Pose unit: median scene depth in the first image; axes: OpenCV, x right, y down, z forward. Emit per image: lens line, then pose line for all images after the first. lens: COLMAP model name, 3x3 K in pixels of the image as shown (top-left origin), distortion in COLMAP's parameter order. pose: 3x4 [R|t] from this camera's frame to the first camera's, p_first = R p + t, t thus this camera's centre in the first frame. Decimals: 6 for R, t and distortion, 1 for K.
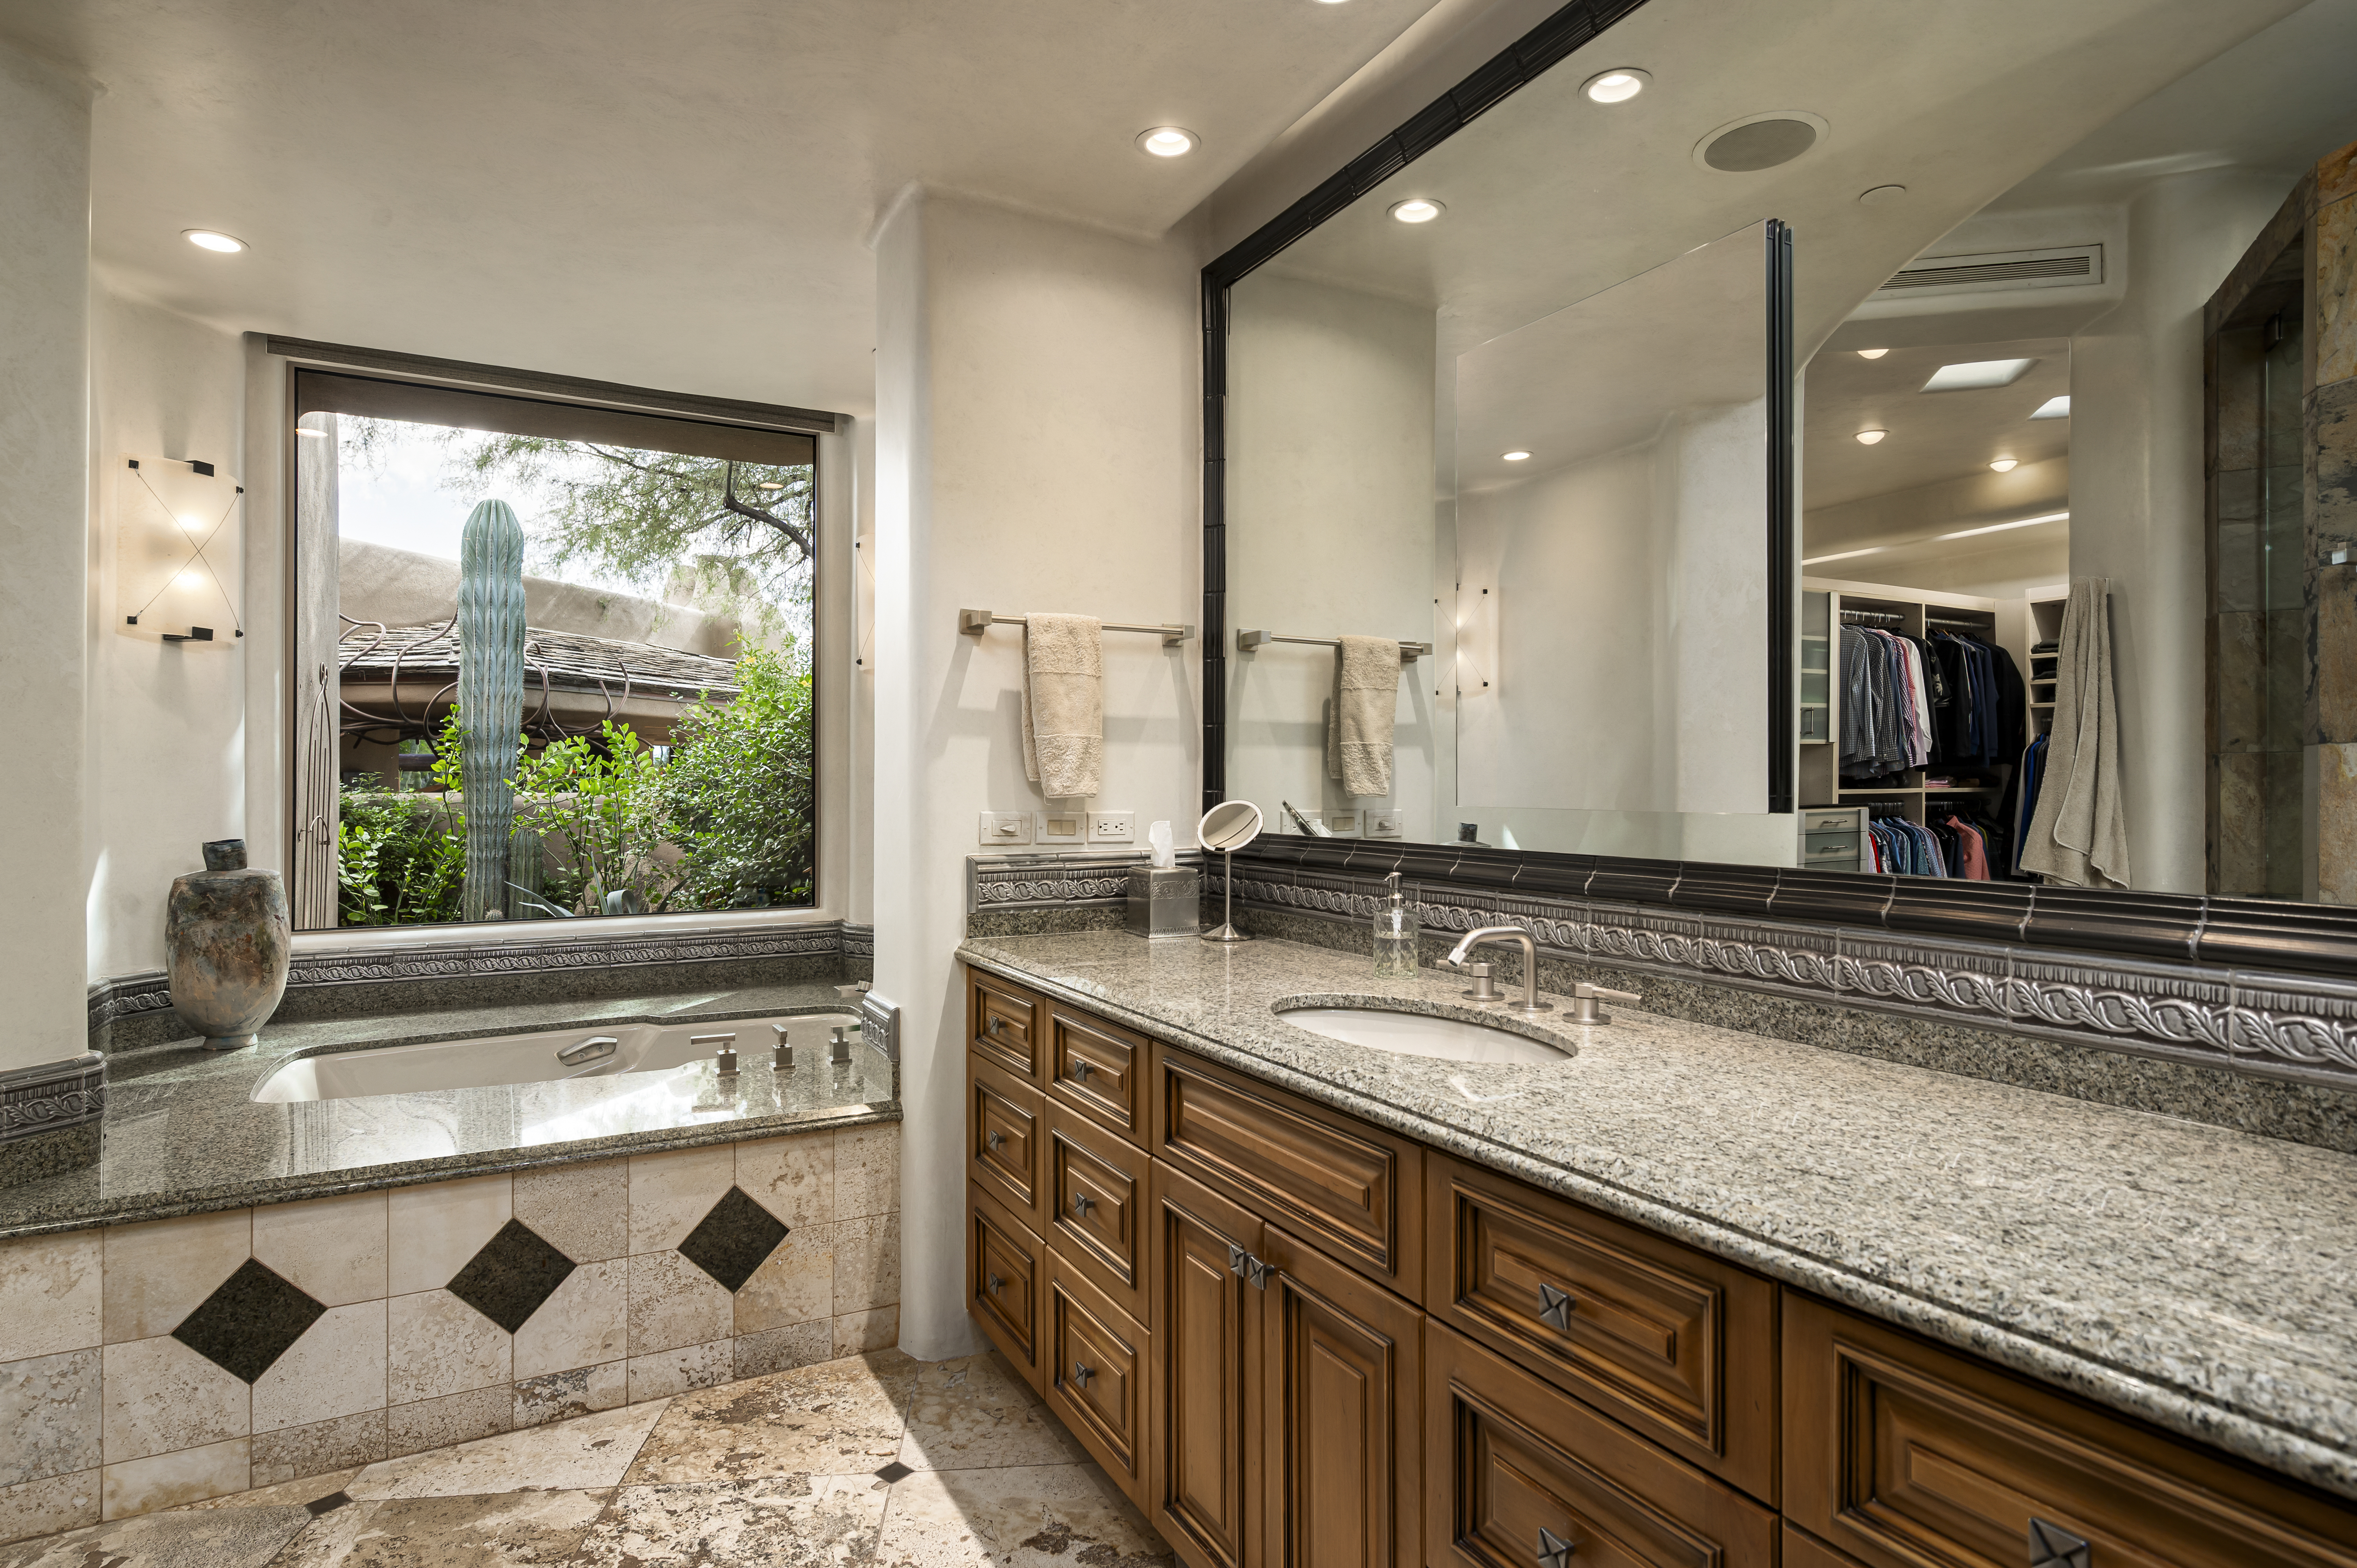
lens RADIAL K [[1217.6, 0, 1178.5], [0, 1217.6, 784.0], [0, 0, 1]] dist [0.000472, -0.001457]
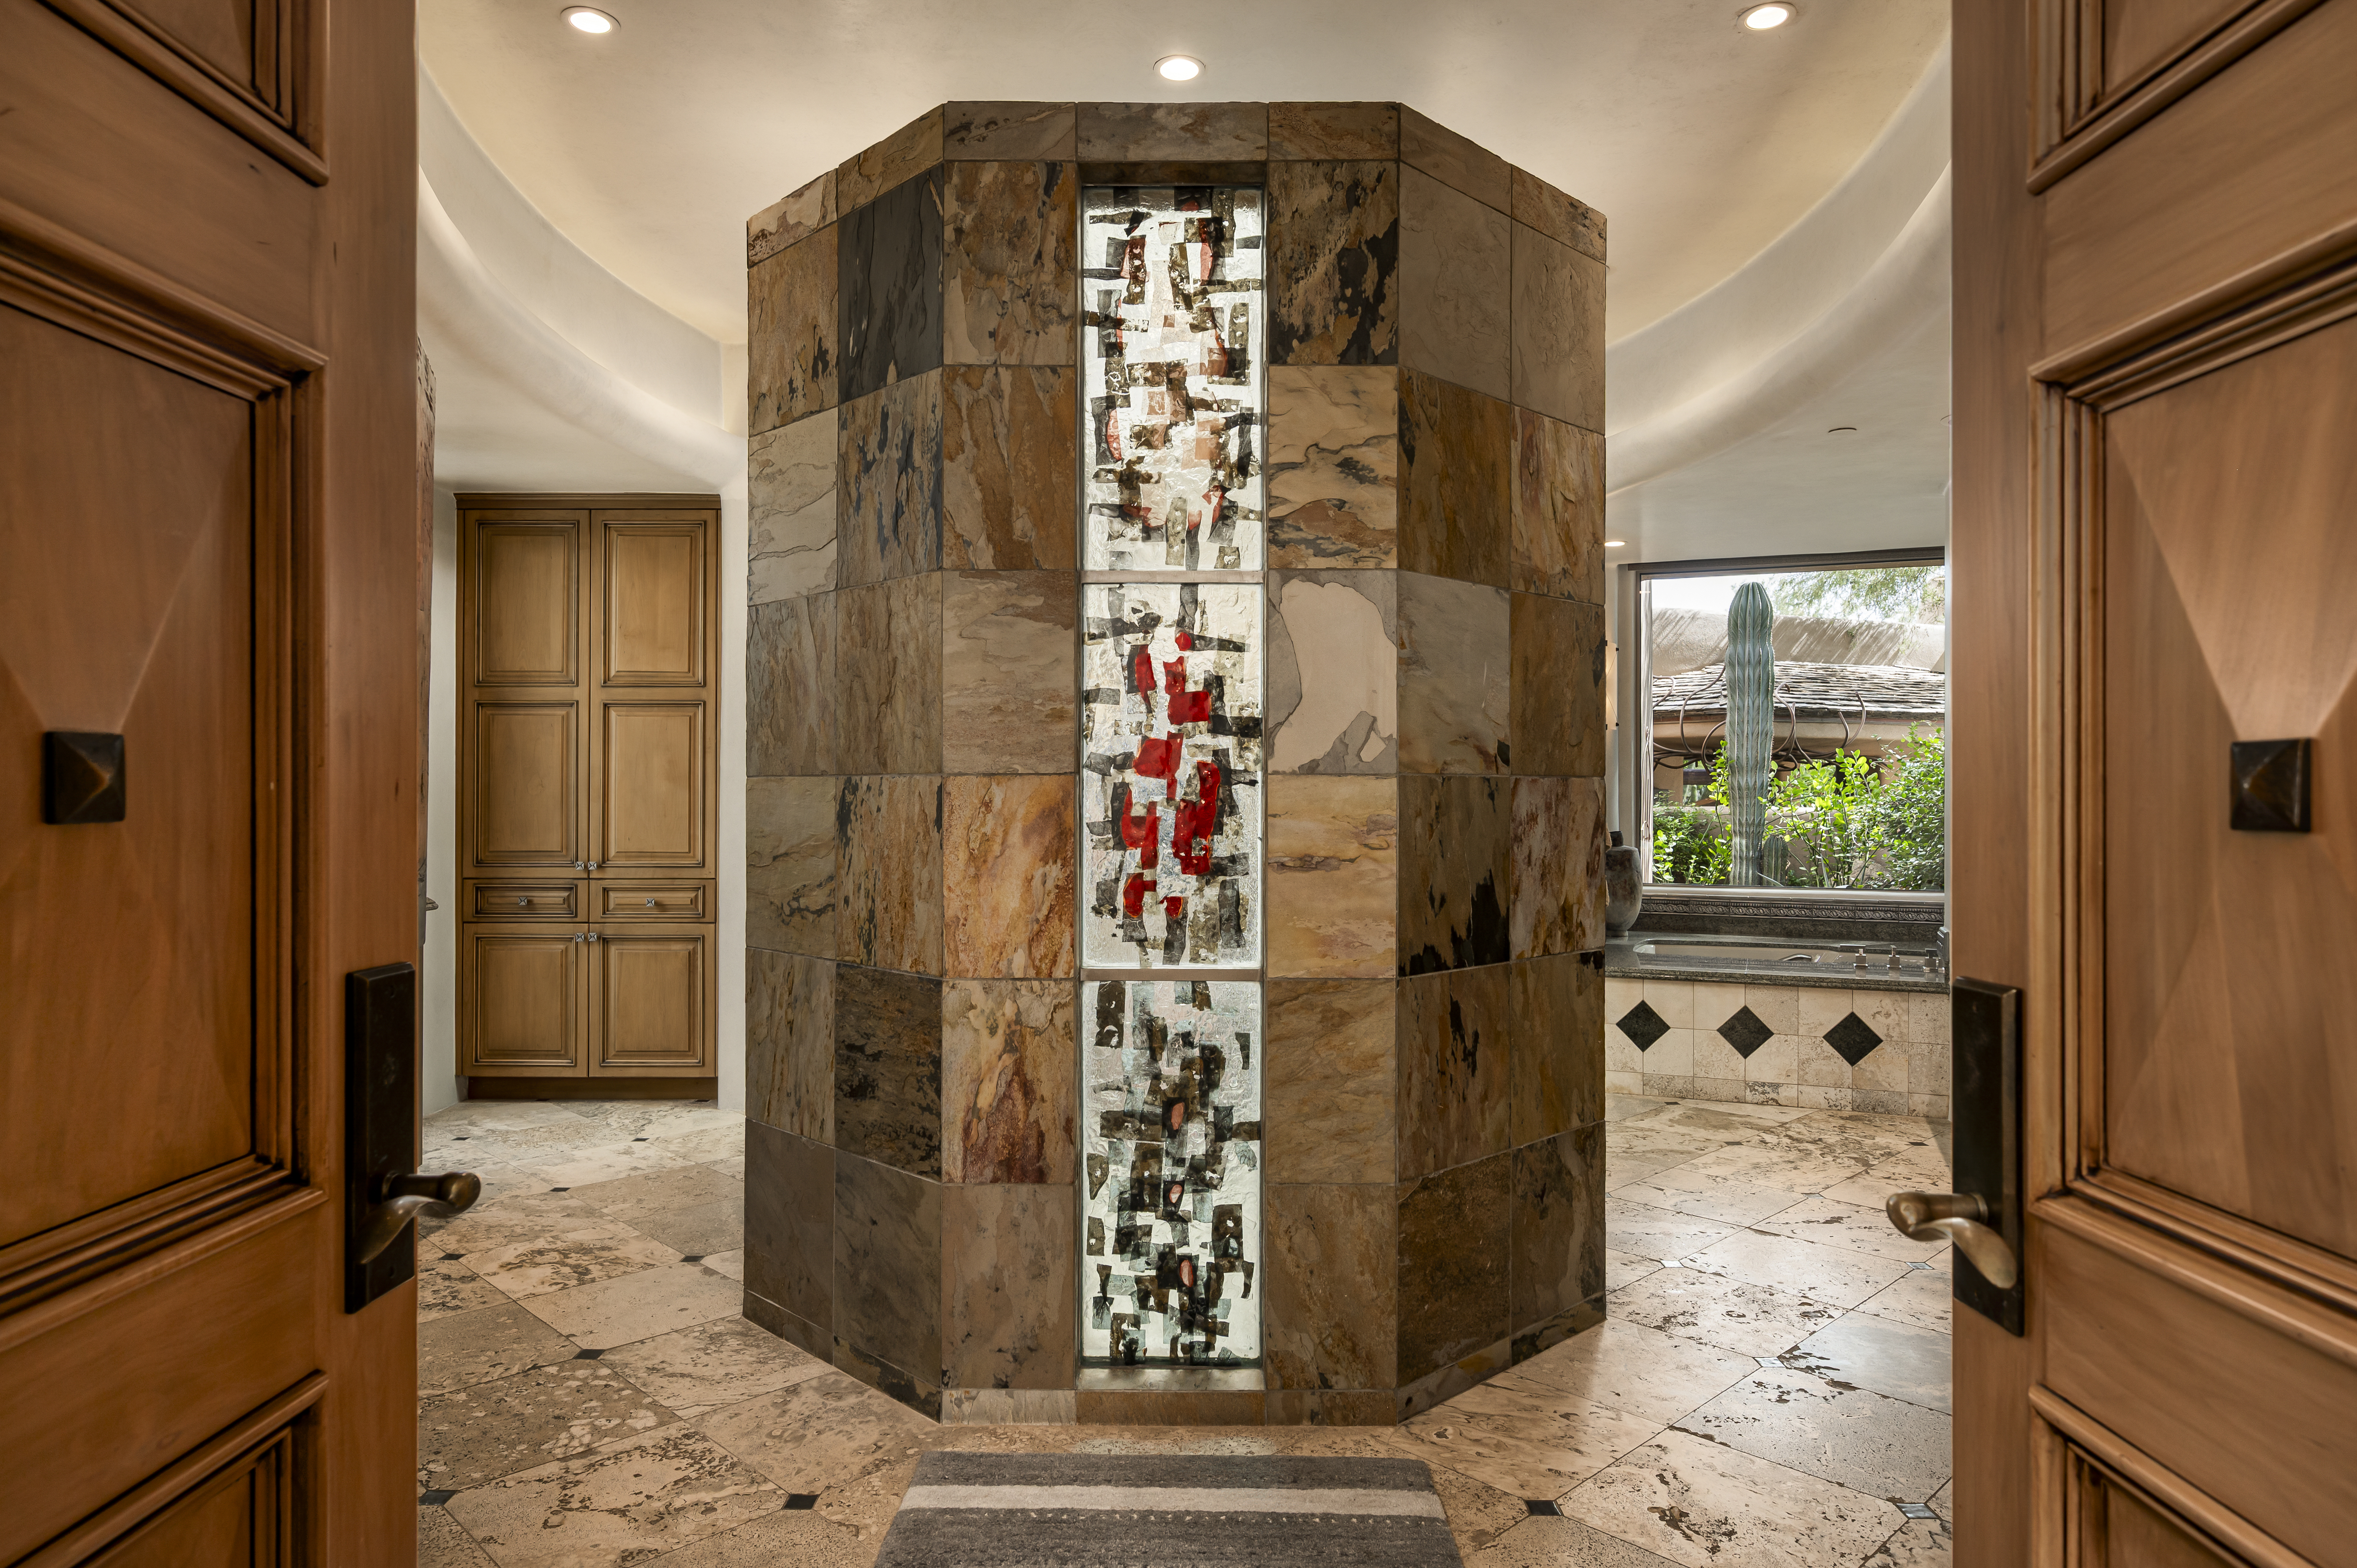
lens RADIAL K [[1408.6, 0, 1178.5], [0, 1408.6, 784.0], [0, 0, 1]] dist [0.001528, 0.000262]
pose [[0.615672, -0.004443, -0.787990, 0.252458], [-0.001855, 0.999973, -0.007088, -0.005678], [0.788001, 0.005826, 0.615647, -0.417972]]
